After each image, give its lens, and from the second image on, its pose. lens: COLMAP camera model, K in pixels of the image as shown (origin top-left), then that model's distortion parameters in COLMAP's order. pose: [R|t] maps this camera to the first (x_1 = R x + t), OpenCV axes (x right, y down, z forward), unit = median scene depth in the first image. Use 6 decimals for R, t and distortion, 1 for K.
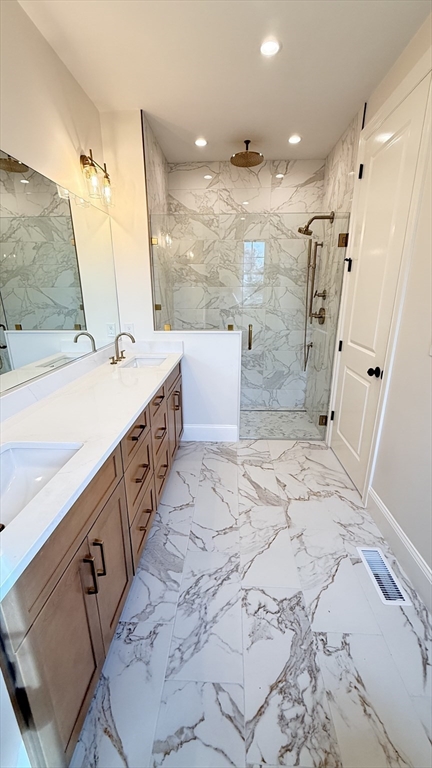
lens RADIAL K [[307.0, 0, 216.0], [0, 307.0, 384.0], [0, 0, 1]] dist [-0.001178, -0.000047]
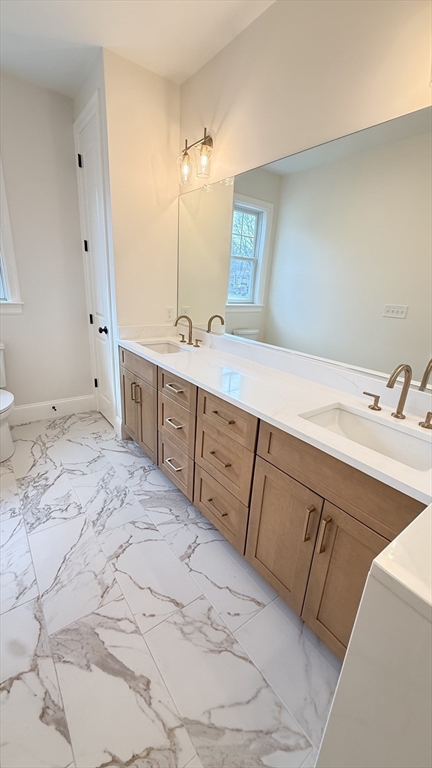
lens RADIAL K [[307.0, 0, 216.0], [0, 307.0, 384.0], [0, 0, 1]] dist [-0.001178, -0.000047]
pose [[-0.769311, 0.160372, -0.618419, 0.340277], [-0.238733, 0.825697, 0.511107, -0.477155], [0.592594, 0.540837, -0.596932, 1.702029]]
